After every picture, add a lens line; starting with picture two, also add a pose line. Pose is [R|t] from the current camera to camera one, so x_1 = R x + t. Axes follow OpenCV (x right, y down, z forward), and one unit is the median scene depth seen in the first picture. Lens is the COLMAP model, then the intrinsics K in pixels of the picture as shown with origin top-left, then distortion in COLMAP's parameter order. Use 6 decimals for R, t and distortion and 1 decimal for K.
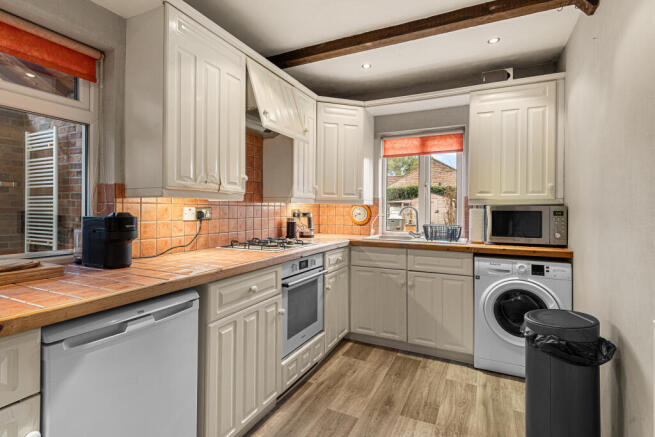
lens RADIAL K [[334.2, 0, 302.7], [0, 334.2, 209.9], [0, 0, 1]] dist [0.002624, 0.000298]
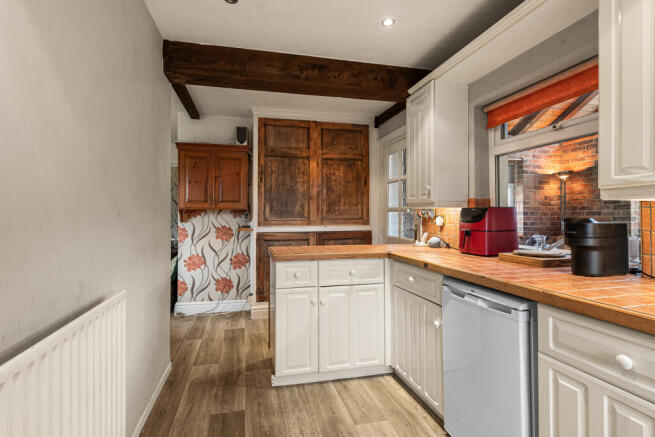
lens RADIAL K [[341.0, 0, 327.5], [0, 341.0, 218.5], [0, 0, 1]] dist [0.002442, 0.000361]
pose [[-0.744511, -0.009243, -0.667547, 0.817054], [-0.010589, 0.999942, -0.002036, 0.020199], [0.667527, 0.005553, -0.744565, 1.532307]]
